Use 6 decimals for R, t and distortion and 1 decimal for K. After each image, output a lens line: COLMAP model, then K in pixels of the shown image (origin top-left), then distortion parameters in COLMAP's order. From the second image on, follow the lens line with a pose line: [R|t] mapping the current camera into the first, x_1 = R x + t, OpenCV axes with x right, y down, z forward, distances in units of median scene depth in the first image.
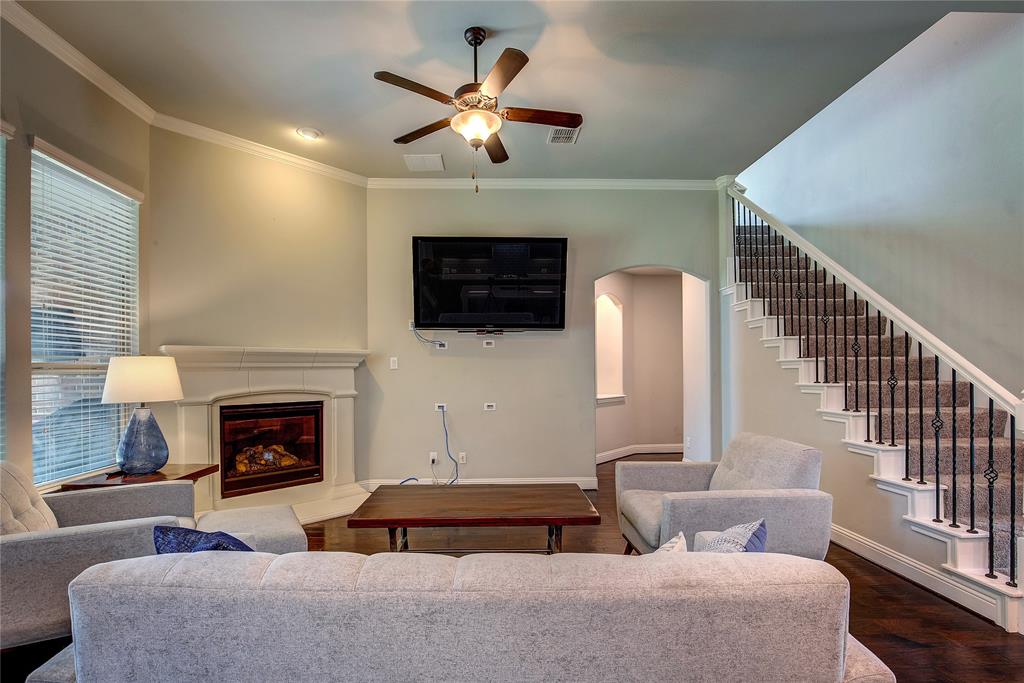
lens RADIAL K [[472.9, 0, 492.0], [0, 472.9, 371.2], [0, 0, 1]] dist [-0.031138, 0.003811]
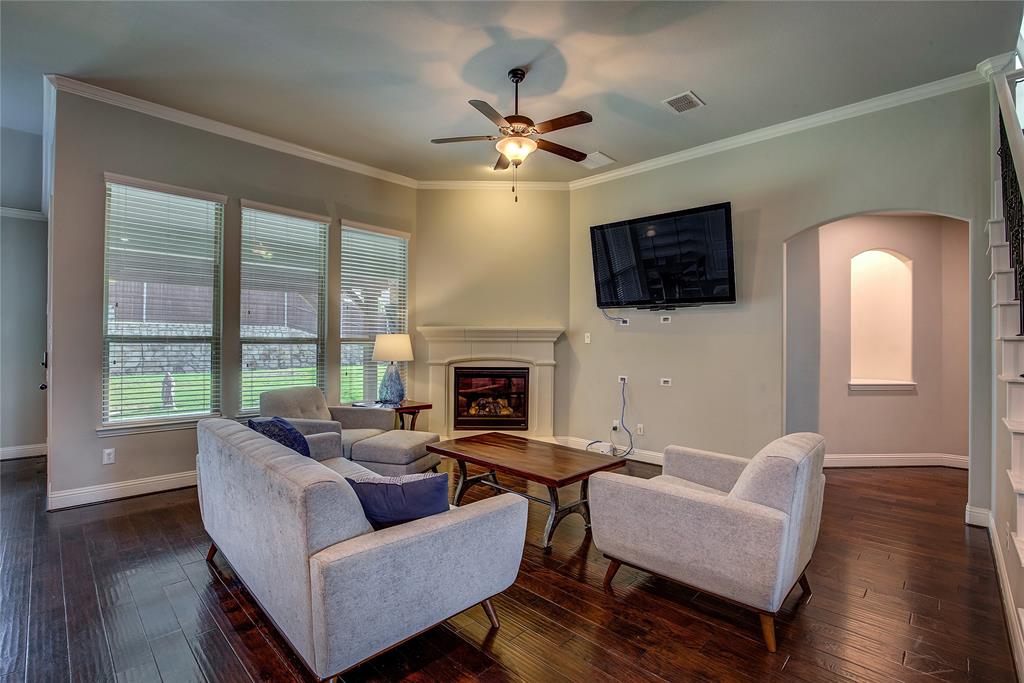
lens RADIAL K [[472.9, 0, 530.8], [0, 472.9, 341.9], [0, 0, 1]] dist [-0.031138, 0.003811]
pose [[0.713790, 0.012669, -0.700245, 0.530894], [-0.013379, 0.999901, 0.004453, -0.011905], [0.700232, 0.006190, 0.713889, 0.089234]]
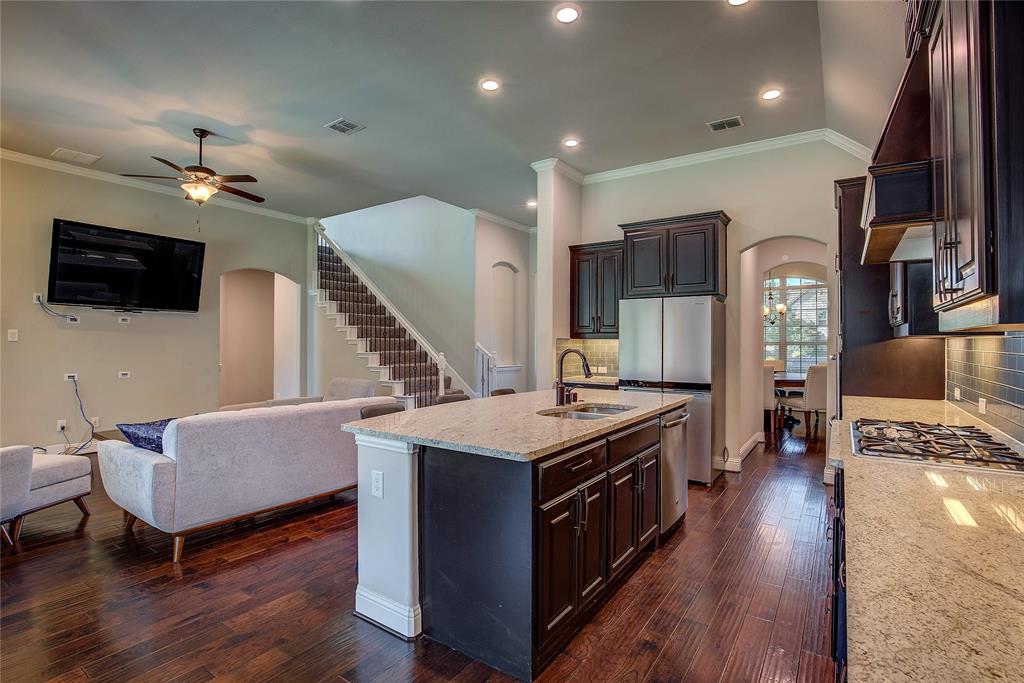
lens RADIAL K [[472.9, 0, 519.0], [0, 472.9, 339.9], [0, 0, 1]] dist [-0.031138, 0.003811]
pose [[0.553526, 0.013779, 0.832718, -0.448879], [-0.009990, 0.999901, -0.009905, -0.008837], [-0.832772, -0.002836, 0.553609, -0.463466]]
